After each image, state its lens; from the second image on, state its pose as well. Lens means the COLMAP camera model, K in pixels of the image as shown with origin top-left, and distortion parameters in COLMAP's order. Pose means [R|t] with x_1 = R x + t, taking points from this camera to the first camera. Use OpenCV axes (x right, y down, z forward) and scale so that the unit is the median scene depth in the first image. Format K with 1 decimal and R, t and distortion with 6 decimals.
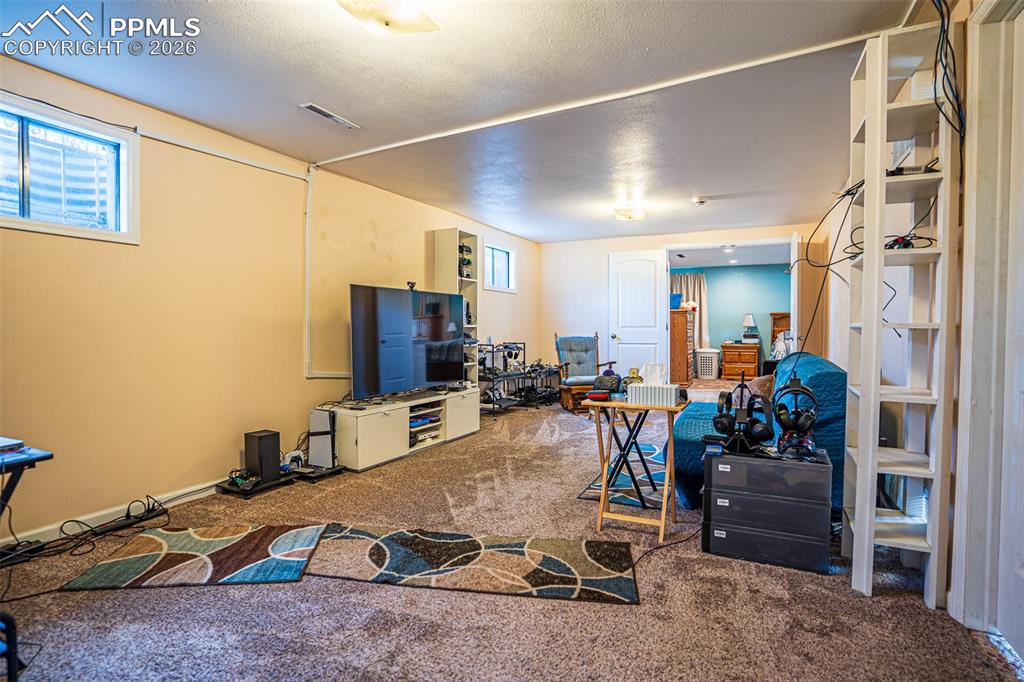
lens RADIAL K [[504.6, 0, 509.7], [0, 504.6, 336.5], [0, 0, 1]] dist [-0.077976, 0.033442]
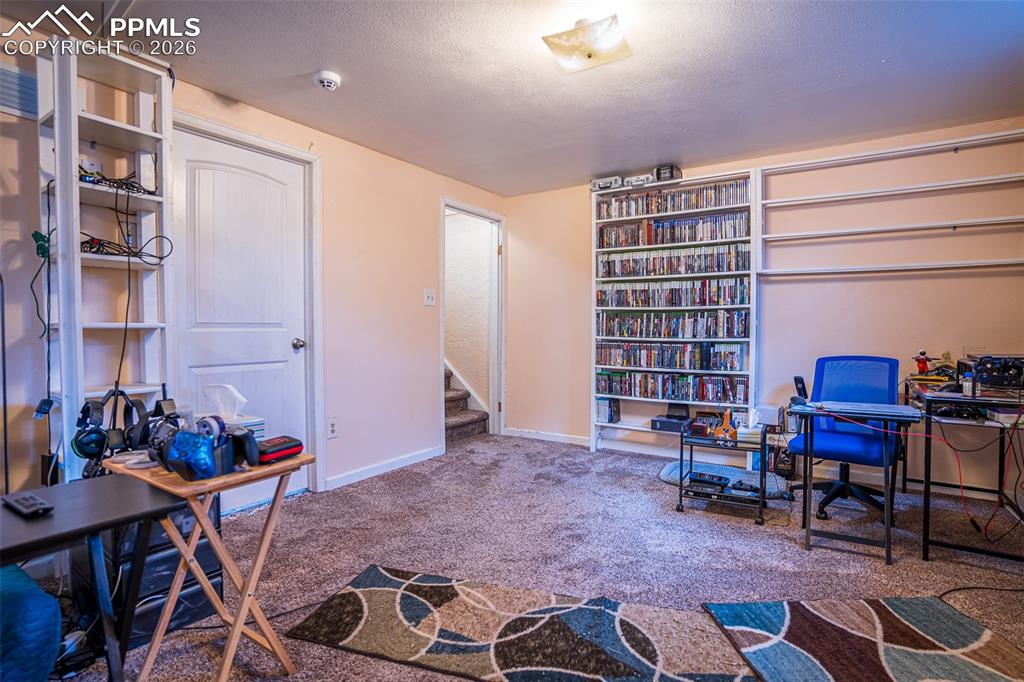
lens RADIAL K [[504.6, 0, 509.7], [0, 504.6, 336.5], [0, 0, 1]] dist [-0.077976, 0.033442]
pose [[-0.992480, -0.000320, 0.122406, -0.087646], [0.004630, 0.999183, 0.040149, -0.018144], [-0.122319, 0.040414, -0.991668, 0.901128]]
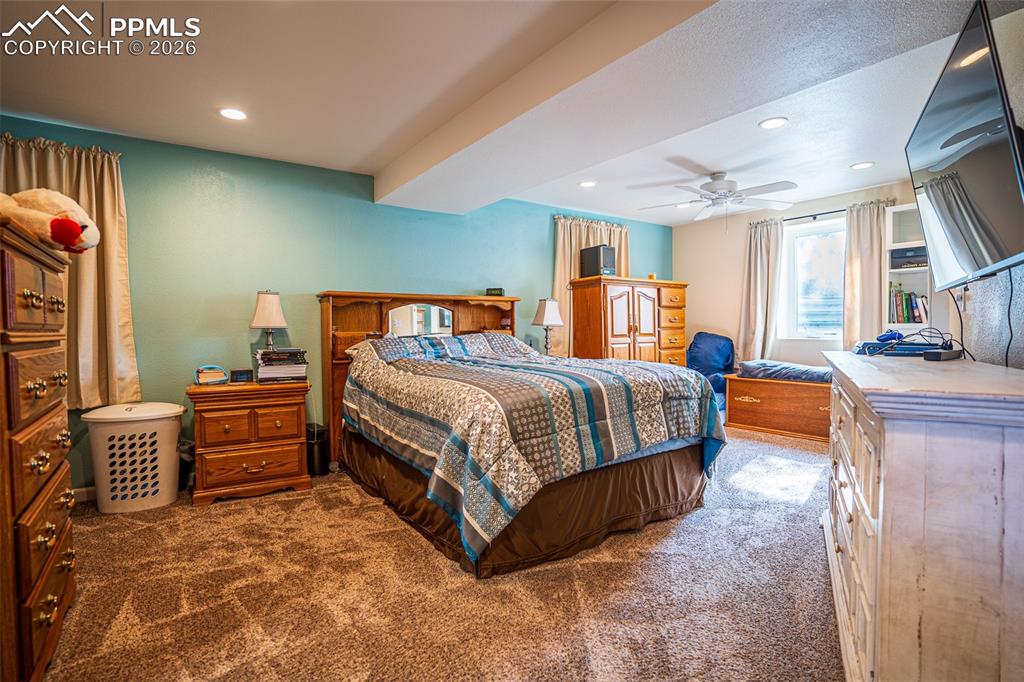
lens RADIAL K [[504.6, 0, 509.7], [0, 504.6, 336.5], [0, 0, 1]] dist [-0.077976, 0.033442]
pose [[0.476003, -0.016266, 0.879293, 0.588317], [0.019770, 0.999774, 0.007792, -0.031356], [-0.879221, 0.013675, 0.476217, 1.571254]]
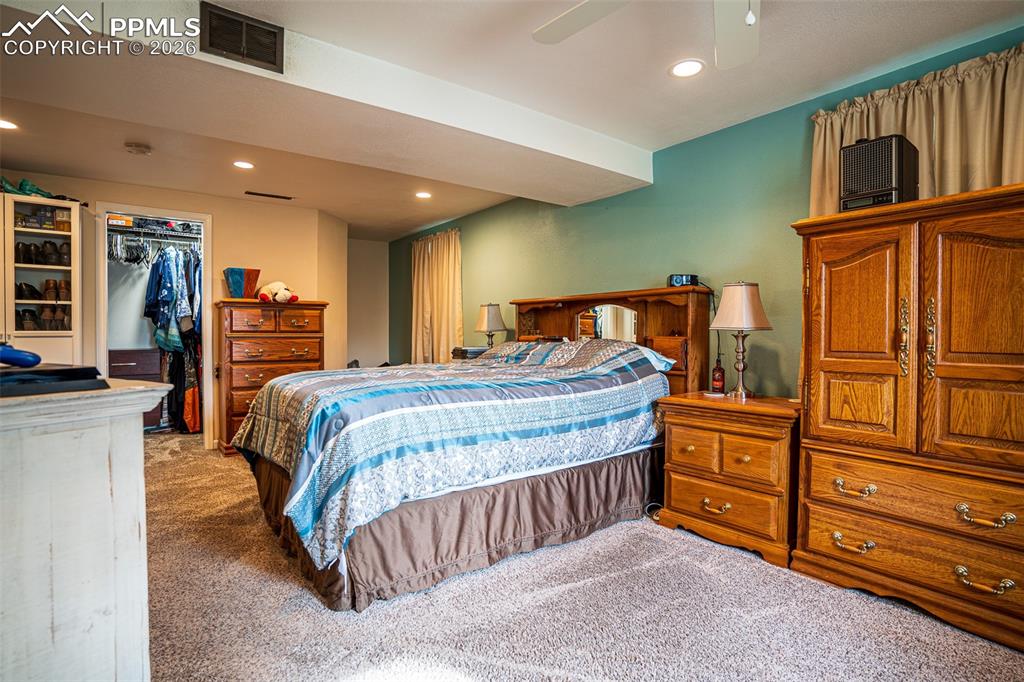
lens RADIAL K [[504.6, 0, 509.7], [0, 504.6, 336.5], [0, 0, 1]] dist [-0.077976, 0.033442]
pose [[0.888932, 0.004094, -0.458021, 1.699288], [-0.008348, 0.999939, -0.007265, -0.028936], [0.457963, 0.010281, 0.888912, 1.342546]]
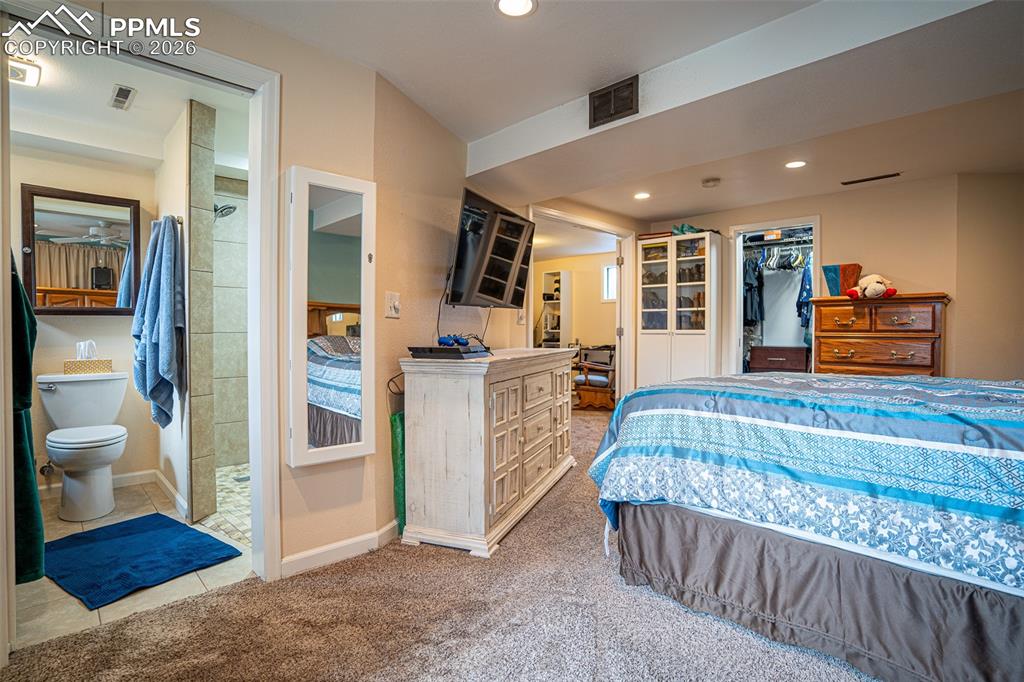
lens RADIAL K [[504.6, 0, 509.7], [0, 504.6, 336.5], [0, 0, 1]] dist [-0.077976, 0.033442]
pose [[-0.340597, 0.010268, -0.940153, 1.895267], [-0.019273, 0.999654, 0.017900, -0.036135], [0.940012, 0.024216, -0.340281, 1.764504]]
